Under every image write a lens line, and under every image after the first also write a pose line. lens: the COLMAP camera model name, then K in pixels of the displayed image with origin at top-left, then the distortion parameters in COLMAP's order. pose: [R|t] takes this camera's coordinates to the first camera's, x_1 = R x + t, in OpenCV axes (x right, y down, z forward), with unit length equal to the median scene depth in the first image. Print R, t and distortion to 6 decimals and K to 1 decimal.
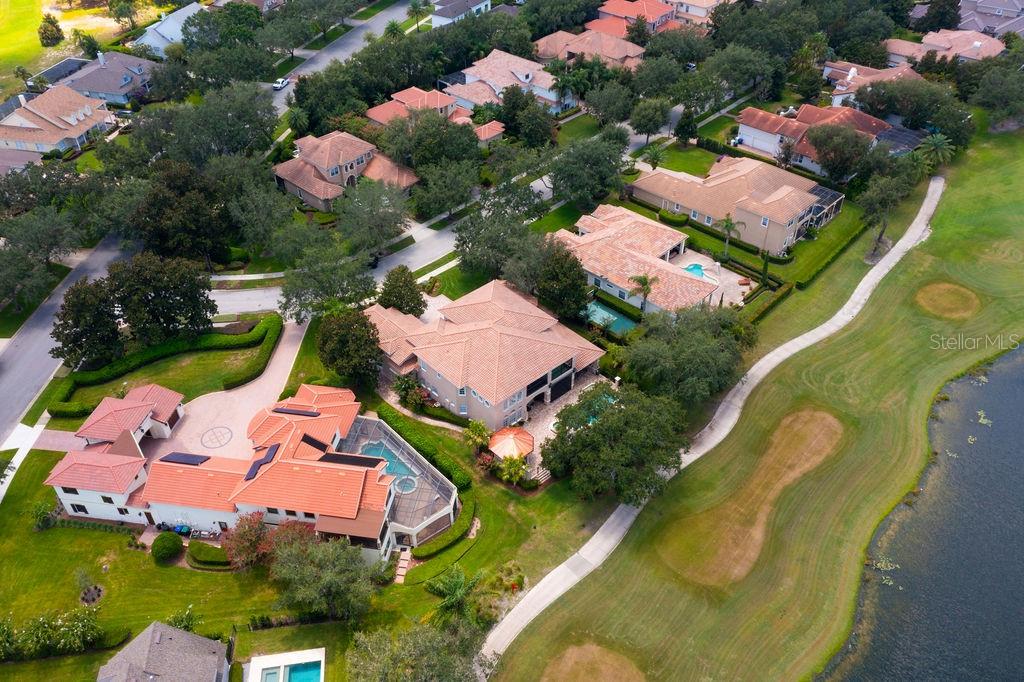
lens RADIAL K [[816.0, 0, 511.3], [0, 816.0, 341.6], [0, 0, 1]] dist [0.018891, 0.007656]
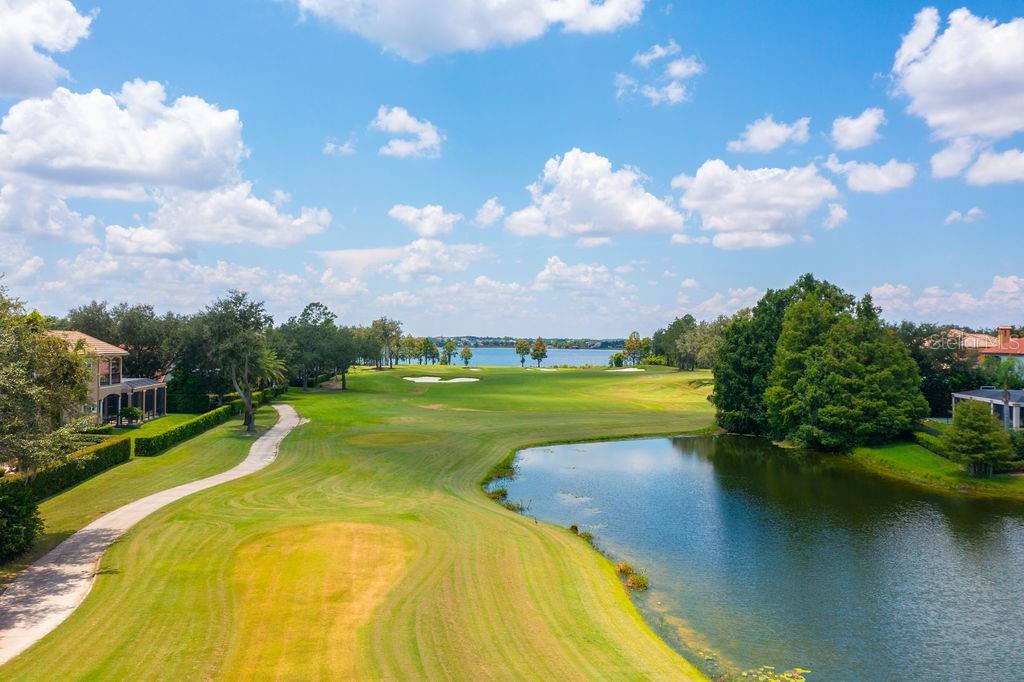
lens RADIAL K [[816.0, 0, 514.3], [0, 816.0, 338.9], [0, 0, 1]] dist [0.018891, 0.007656]
pose [[0.639224, -0.010420, 0.768950, 0.176817], [0.499929, 0.765422, -0.405216, 0.257343], [-0.584349, 0.643444, 0.494485, 0.845269]]
